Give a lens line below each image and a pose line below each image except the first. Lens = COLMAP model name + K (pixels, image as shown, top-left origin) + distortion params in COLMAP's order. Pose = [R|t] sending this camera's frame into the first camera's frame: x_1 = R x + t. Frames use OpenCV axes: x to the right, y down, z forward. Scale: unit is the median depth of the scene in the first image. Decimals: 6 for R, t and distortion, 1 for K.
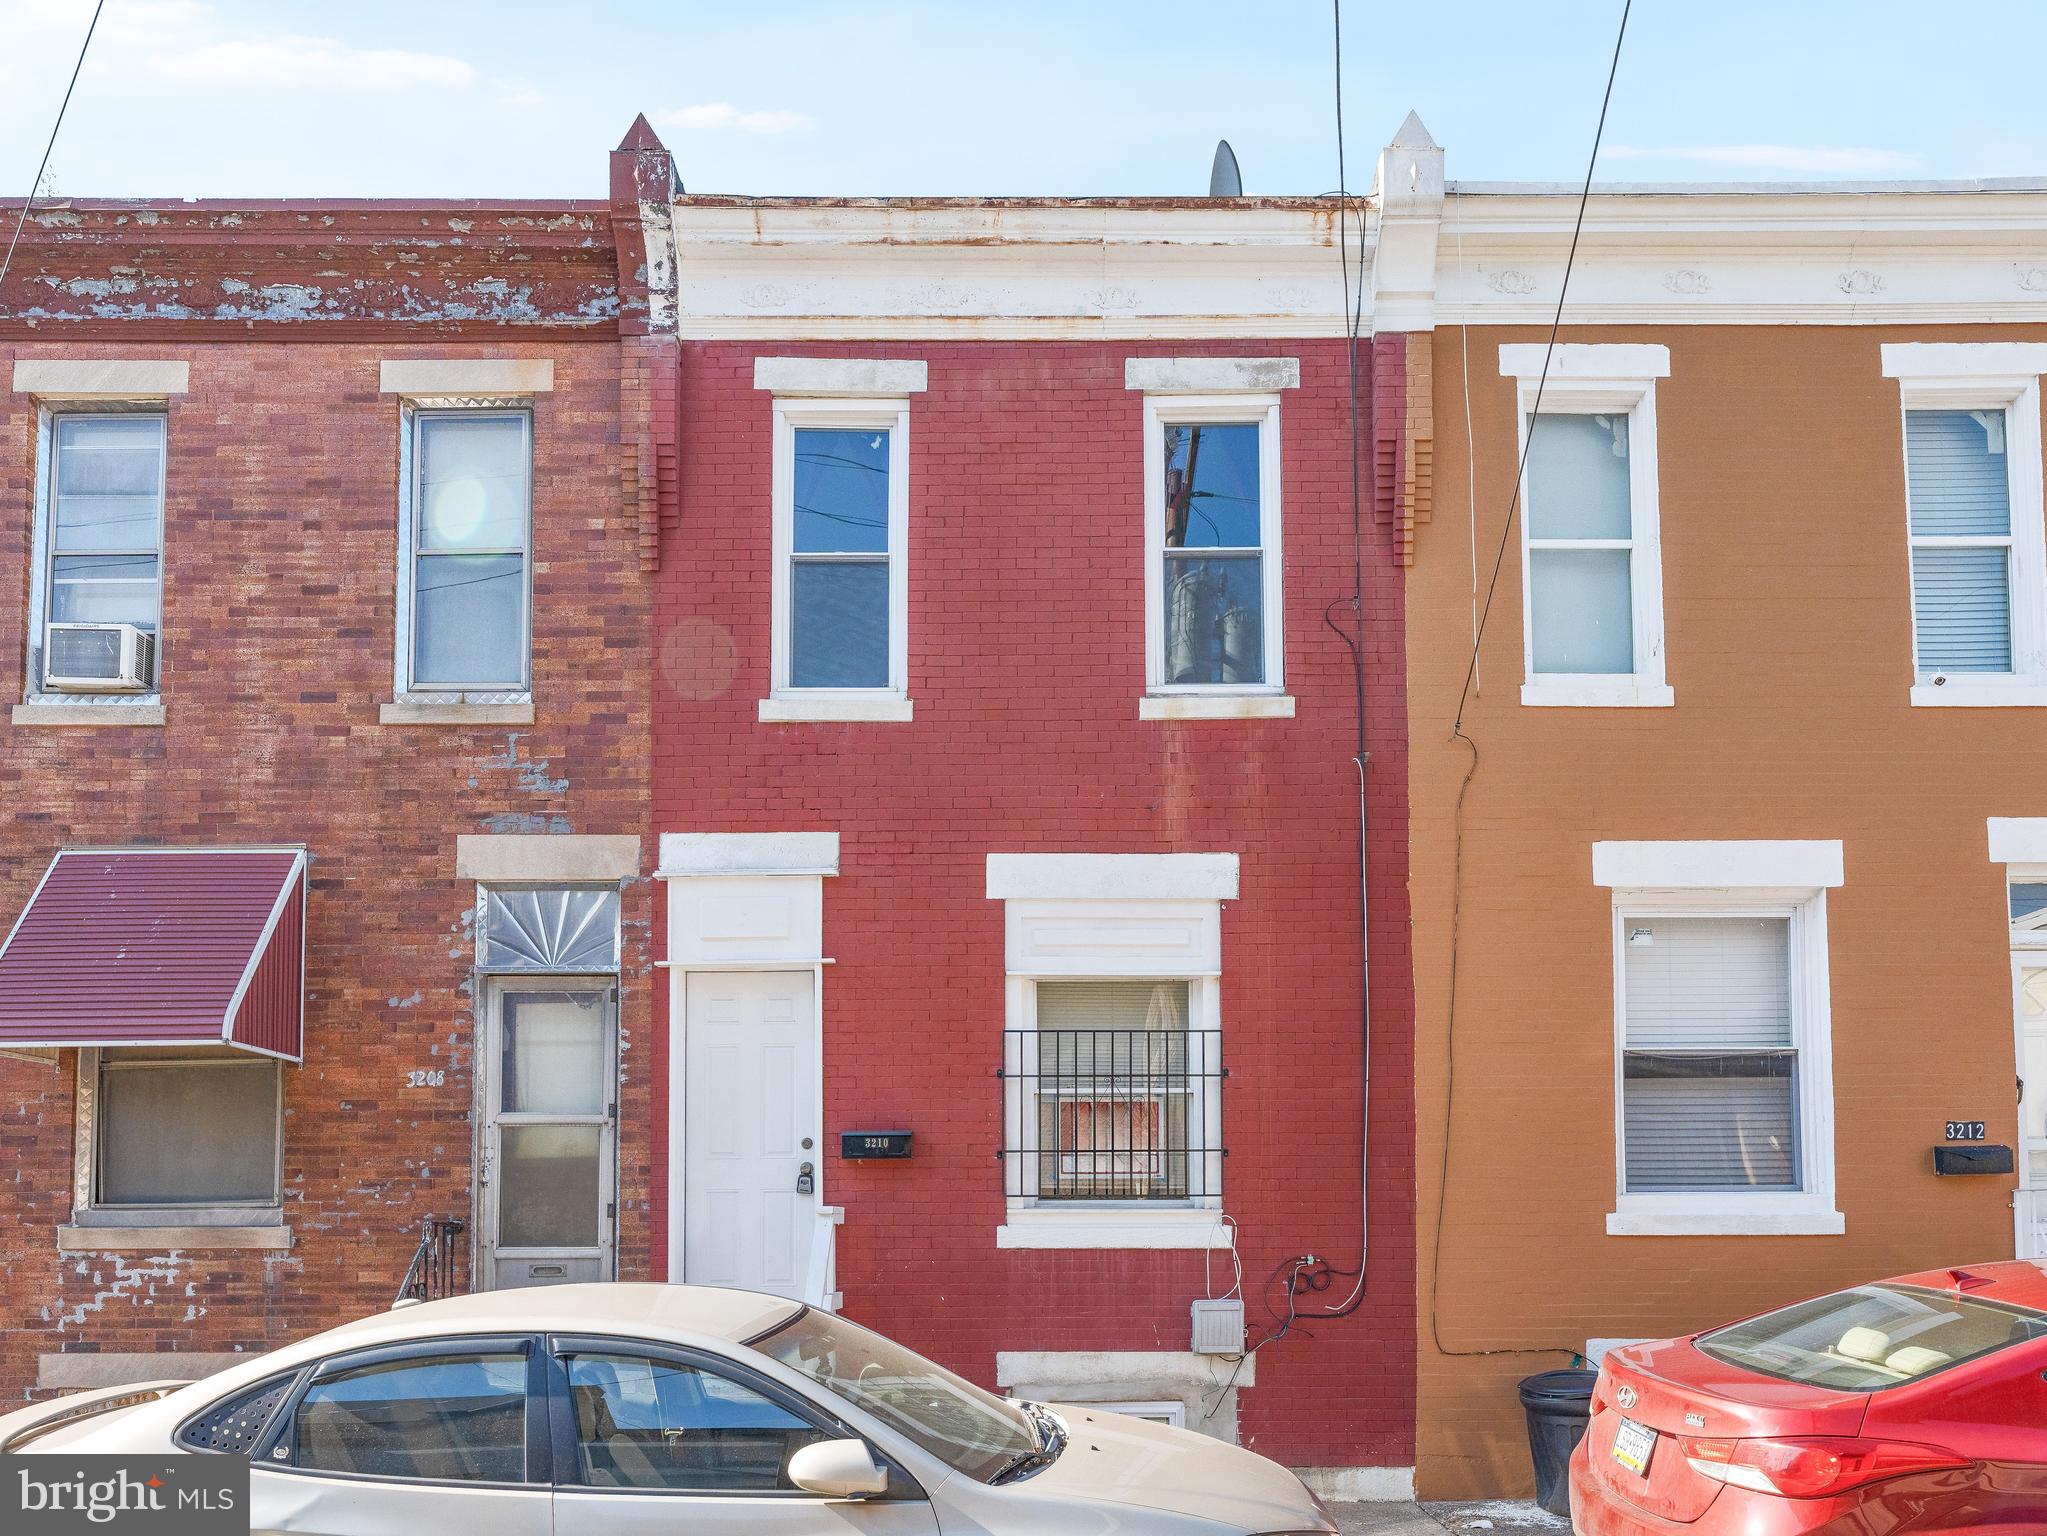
lens RADIAL K [[1307.0, 0, 1023.2], [0, 1307.0, 767.1], [0, 0, 1]] dist [-0.001522, 0.000402]
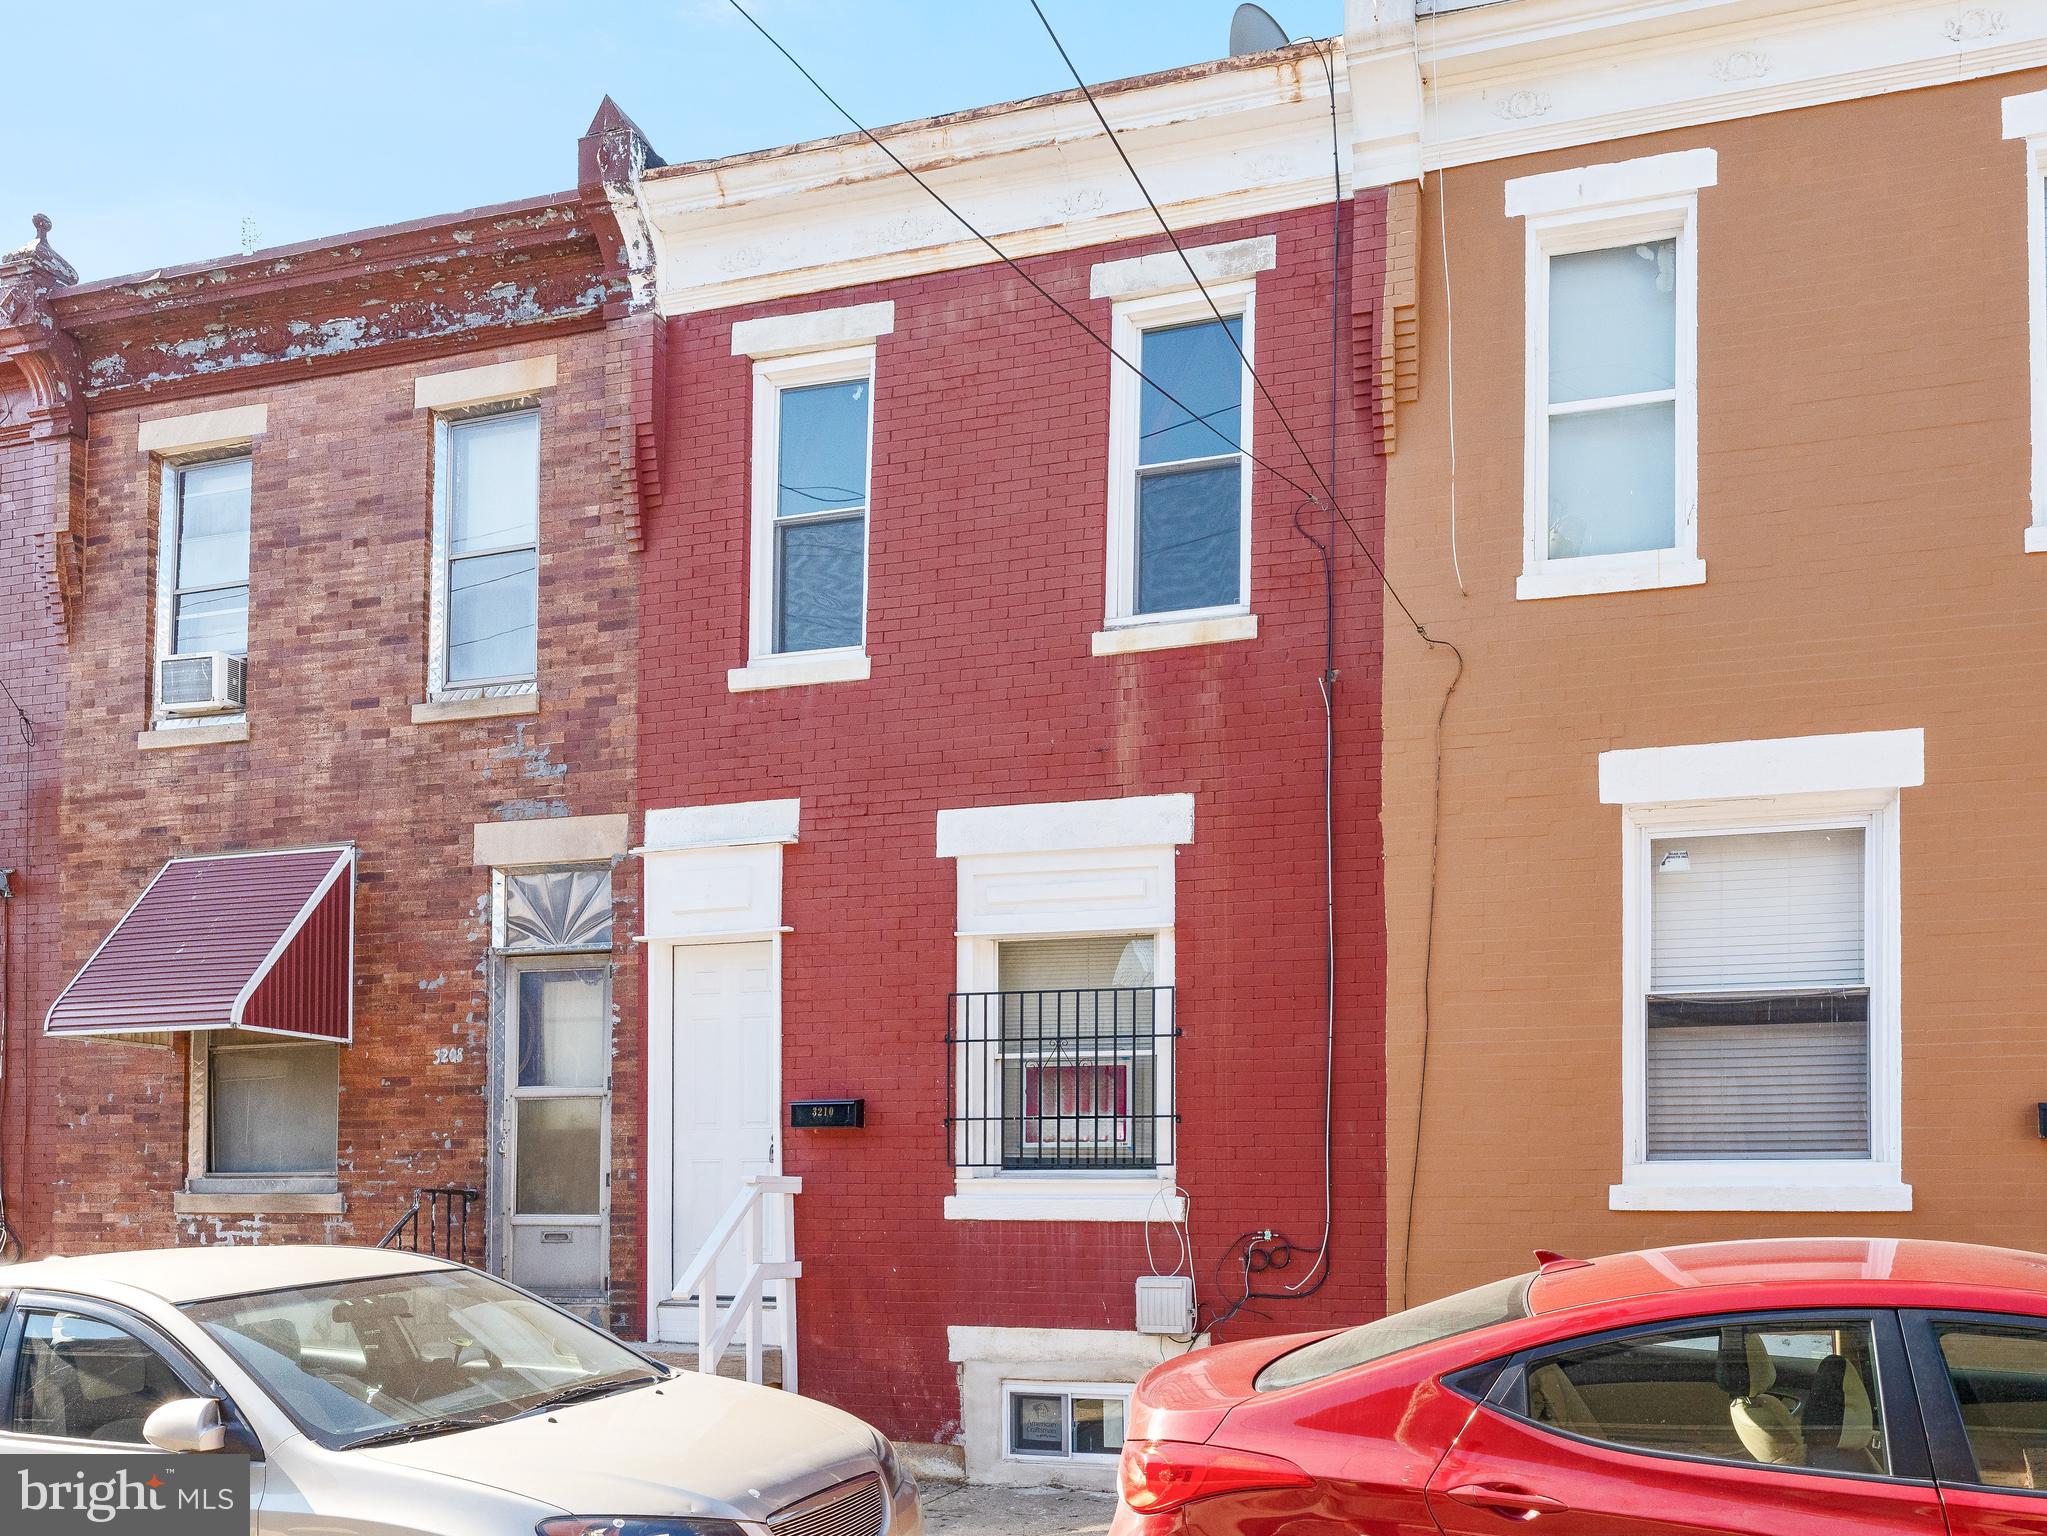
lens RADIAL K [[1360.4, 0, 1022.9], [0, 1360.4, 768.2], [0, 0, 1]] dist [0.000503, -0.004405]
pose [[0.969021, -0.069555, -0.236982, 0.257404], [0.076851, 0.996807, 0.021678, 0.017683], [0.234717, -0.039218, 0.971272, 0.047821]]
